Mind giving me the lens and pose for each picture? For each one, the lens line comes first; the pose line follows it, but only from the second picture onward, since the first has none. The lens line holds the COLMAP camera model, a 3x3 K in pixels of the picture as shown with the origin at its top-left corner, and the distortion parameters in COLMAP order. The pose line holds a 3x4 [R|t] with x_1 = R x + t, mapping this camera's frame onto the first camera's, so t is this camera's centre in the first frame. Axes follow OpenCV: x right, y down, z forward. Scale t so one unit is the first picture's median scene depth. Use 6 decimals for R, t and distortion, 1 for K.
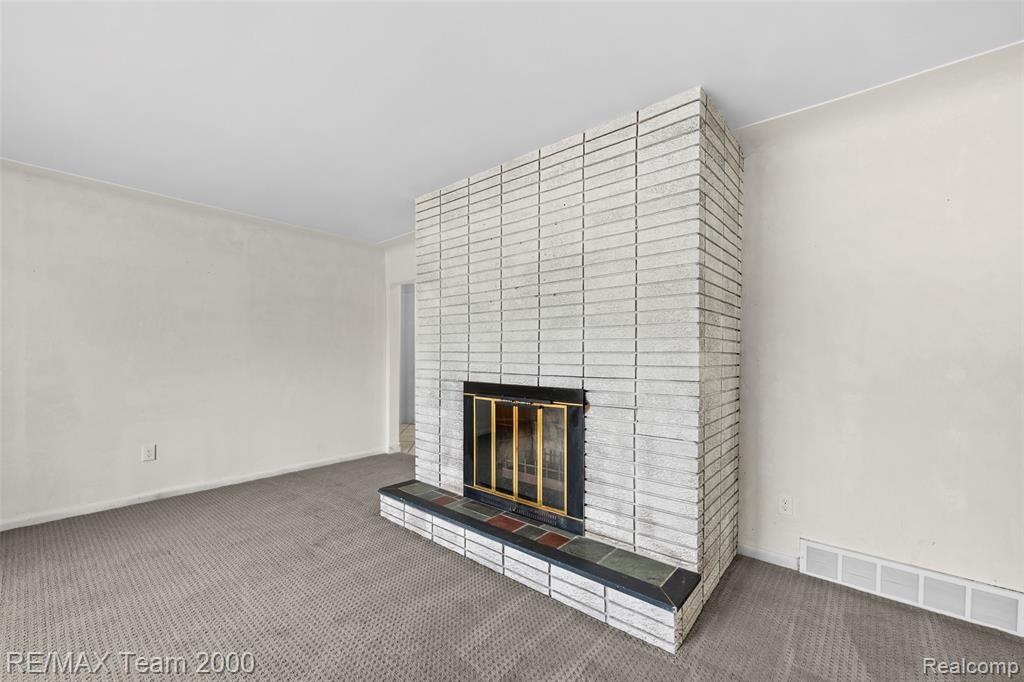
lens RADIAL K [[412.5, 0, 485.7], [0, 412.5, 361.6], [0, 0, 1]] dist [-0.001813, 0.000120]
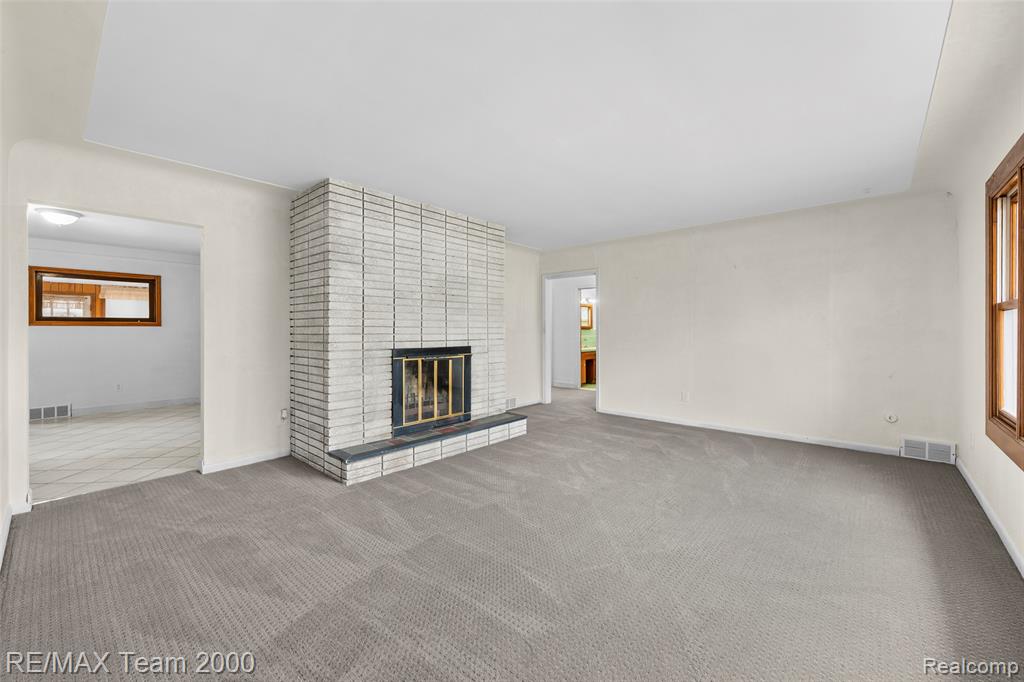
lens RADIAL K [[412.5, 0, 509.8], [0, 412.5, 334.5], [0, 0, 1]] dist [-0.001813, 0.000120]
pose [[-0.002051, -0.013042, 0.999913, -1.584315], [0.018439, 0.999744, 0.013078, -0.009719], [-0.999828, 0.018464, -0.001810, 0.733582]]
